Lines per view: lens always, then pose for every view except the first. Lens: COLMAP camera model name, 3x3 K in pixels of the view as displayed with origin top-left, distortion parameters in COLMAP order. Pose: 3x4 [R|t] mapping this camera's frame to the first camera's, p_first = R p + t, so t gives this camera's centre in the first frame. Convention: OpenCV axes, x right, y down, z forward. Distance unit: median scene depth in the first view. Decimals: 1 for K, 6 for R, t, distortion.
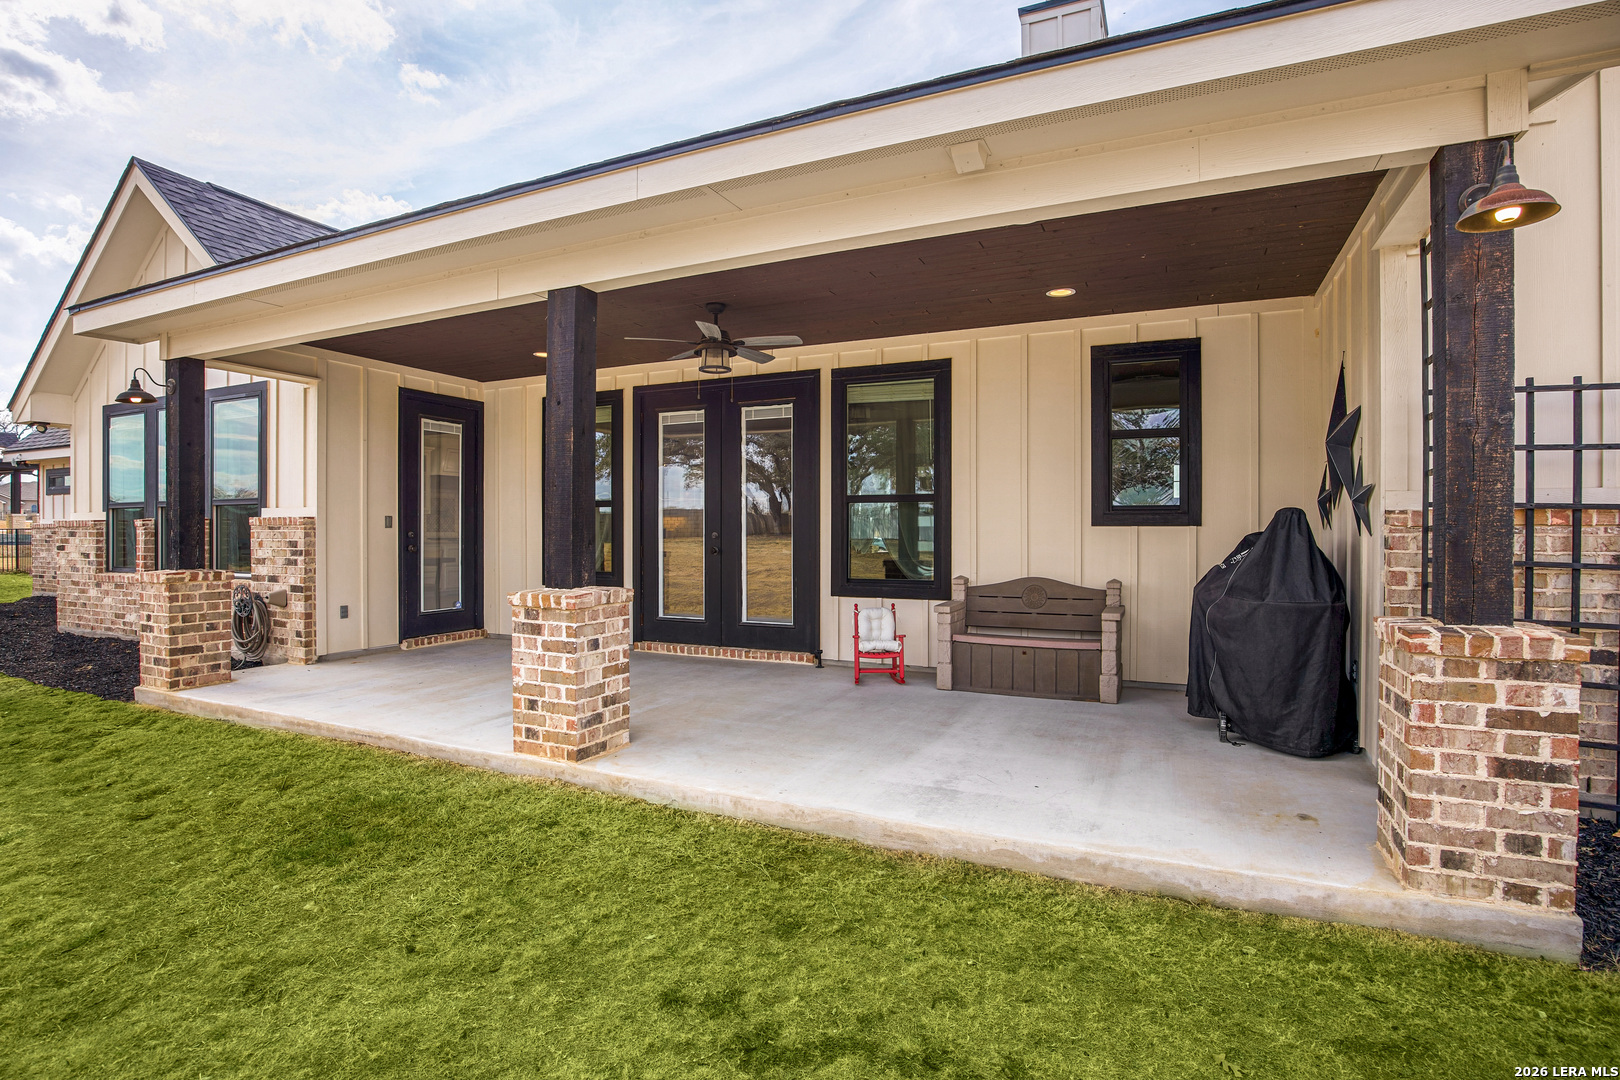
lens RADIAL K [[809.6, 0, 808.3], [0, 809.6, 534.0], [0, 0, 1]] dist [-0.018481, -0.000009]
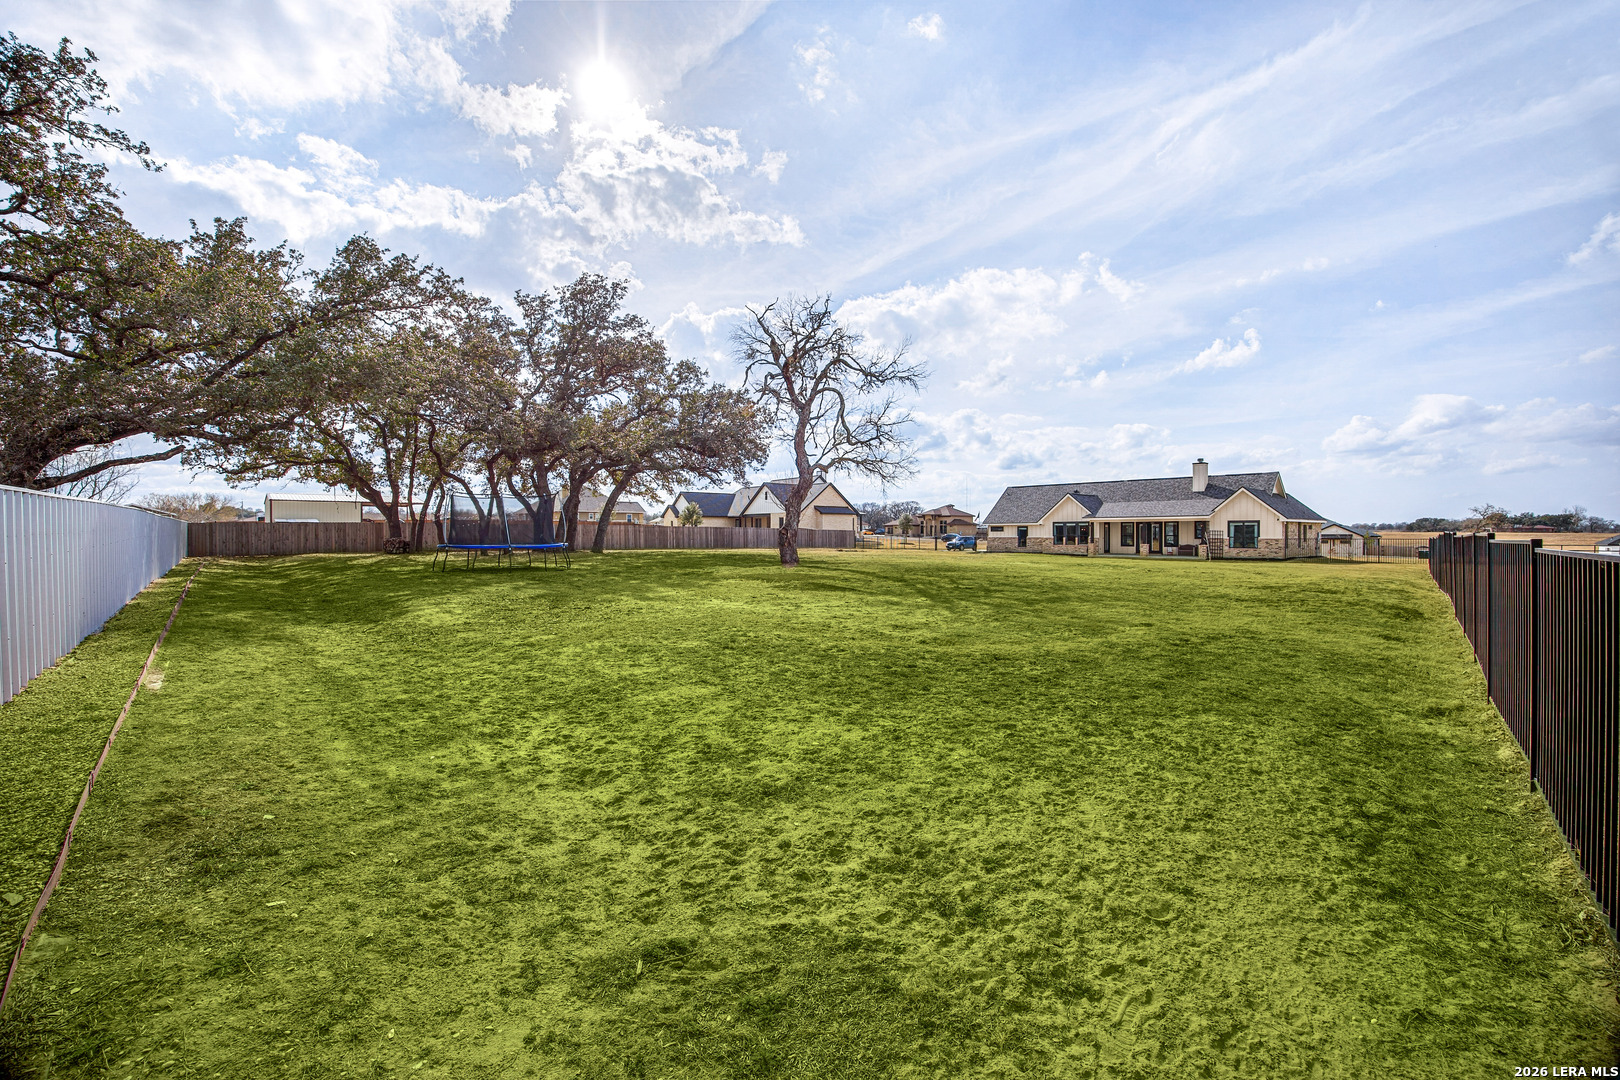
lens RADIAL K [[647.7, 0, 868.4], [0, 647.7, 539.5], [0, 0, 1]] dist [0.003380, 0.000082]
pose [[0.940220, -0.002067, -0.340560, -0.623741], [0.004781, 0.999963, 0.007130, -0.071695], [0.340533, -0.008332, 0.940196, -7.072509]]
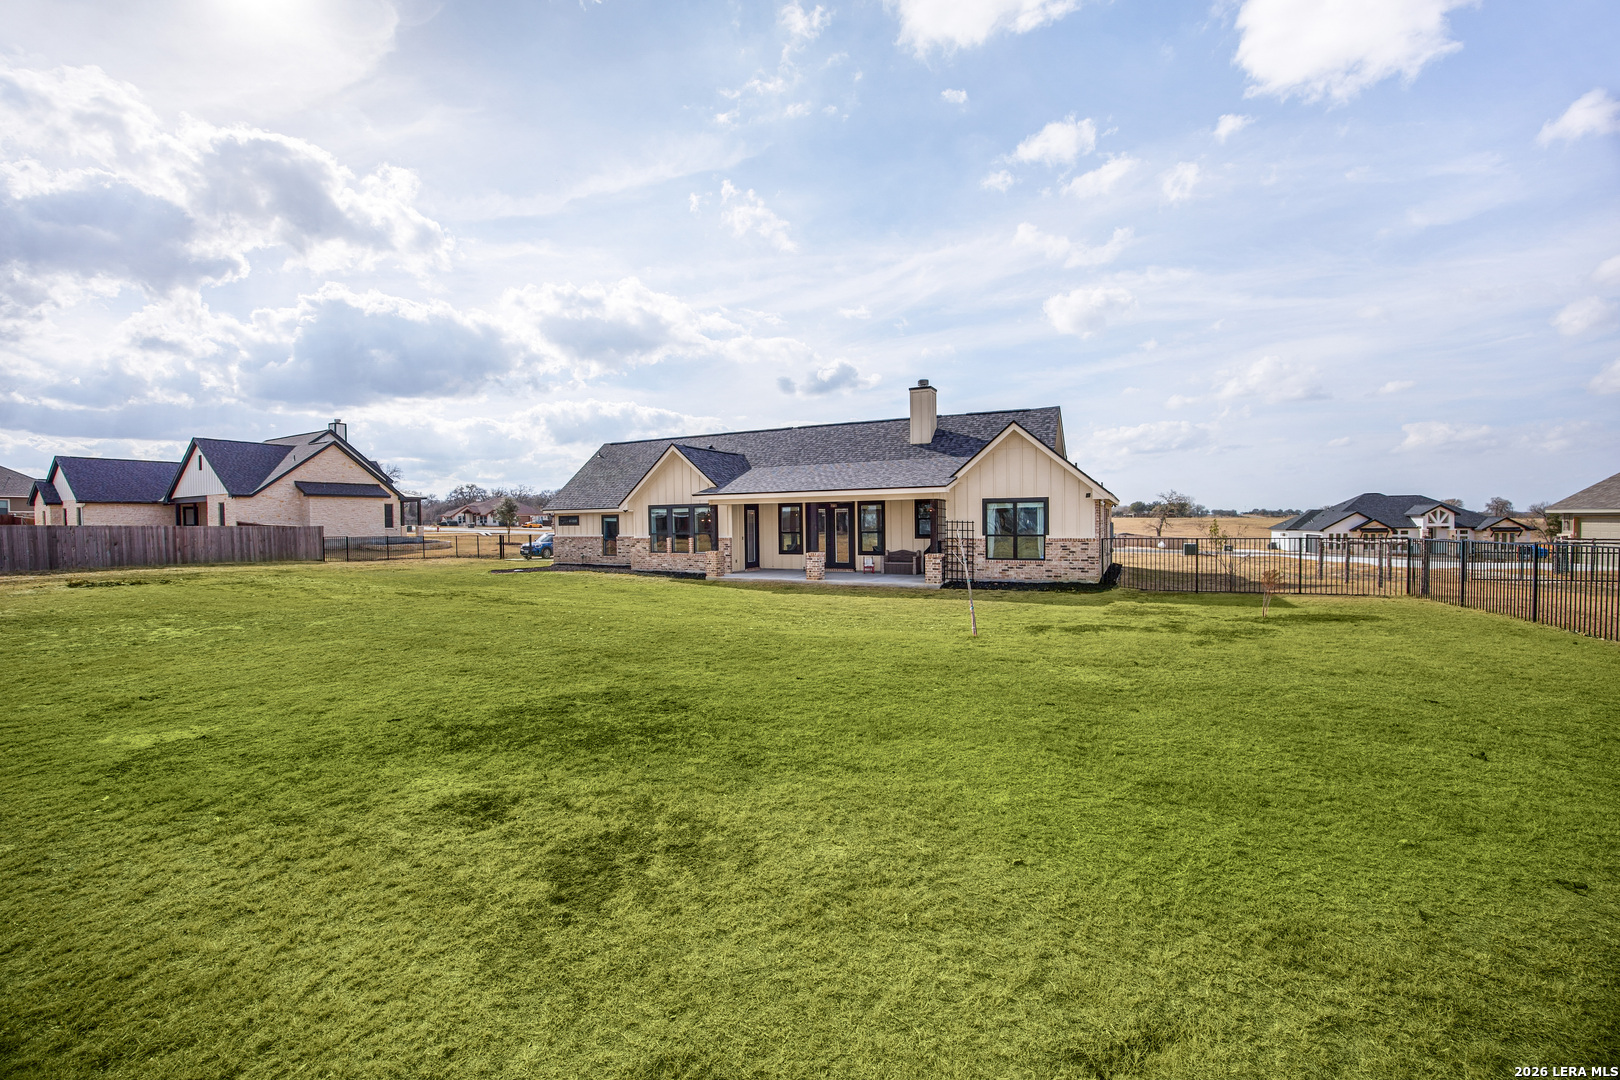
lens RADIAL K [[626.3, 0, 816.1], [0, 626.3, 540.0], [0, 0, 1]] dist [-0.005128, 0.000809]
pose [[0.999589, -0.014311, -0.024823, -0.114803], [0.014988, 0.999516, 0.027277, -0.100868], [0.024421, -0.027638, 0.999320, -2.420733]]
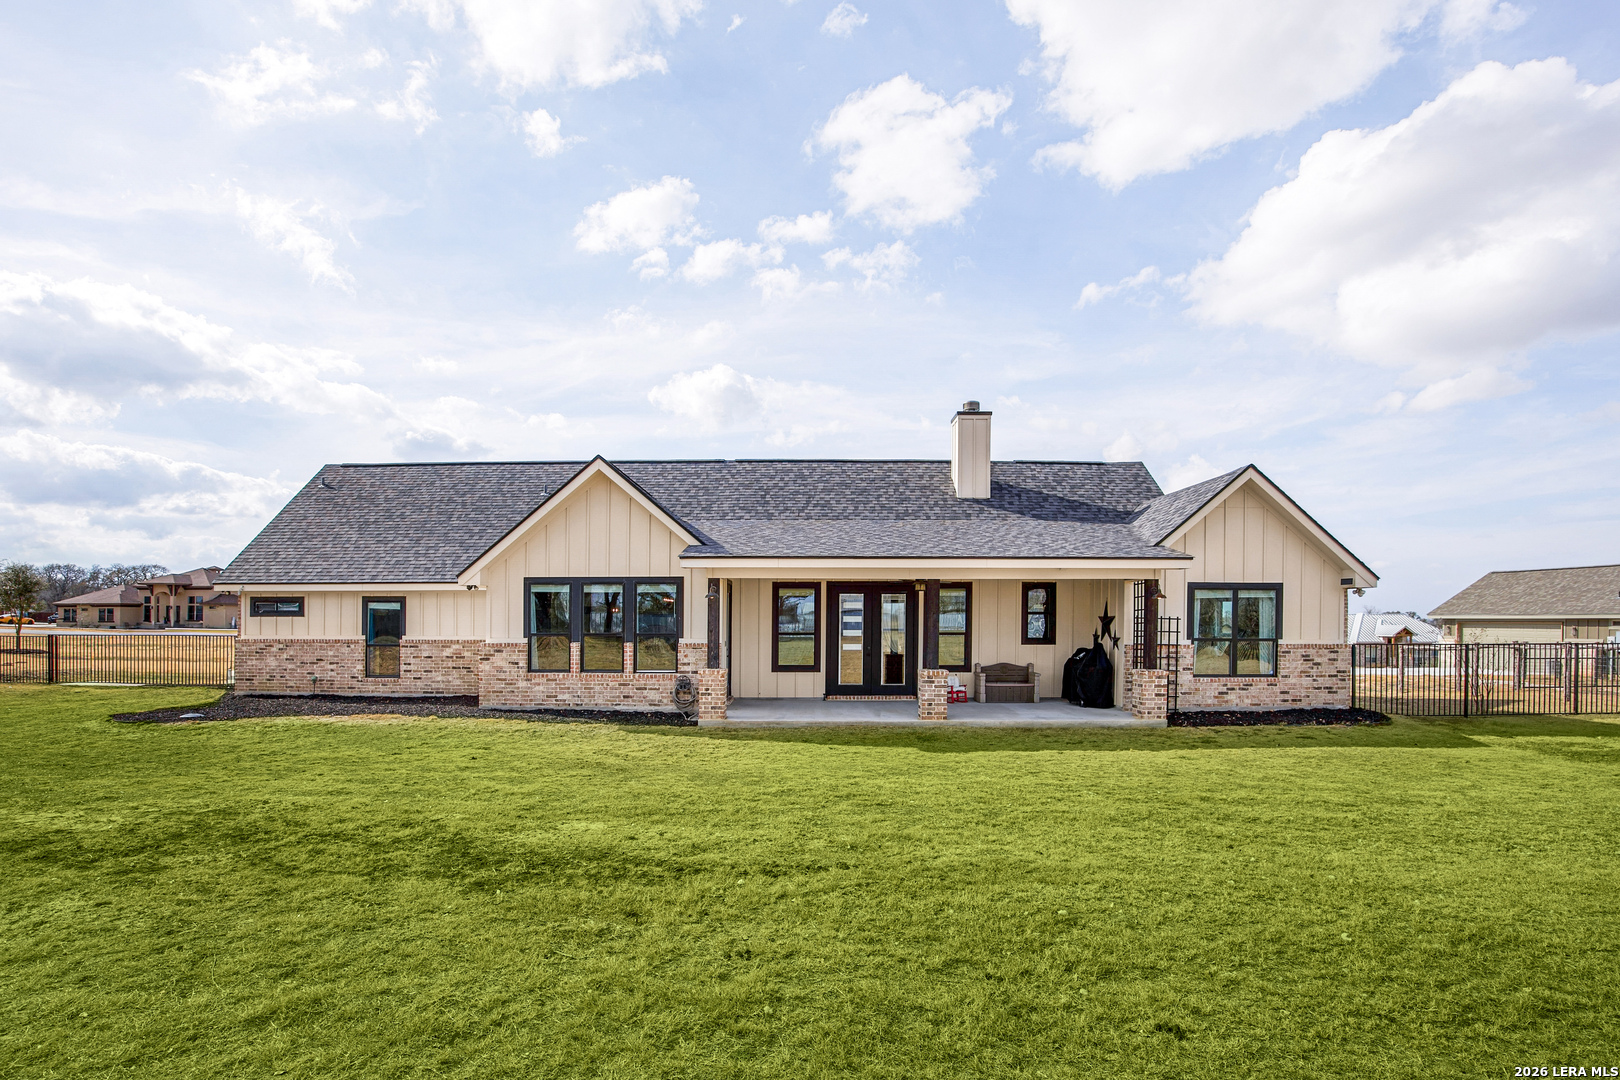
lens RADIAL K [[761.0, 0, 794.5], [0, 761.0, 620.3], [0, 0, 1]] dist [-0.052501, -0.000119]
pose [[0.917928, -0.000991, 0.396747, -1.369611], [0.002507, 0.999991, -0.003303, -0.083921], [-0.396740, 0.004027, 0.917922, -1.082604]]
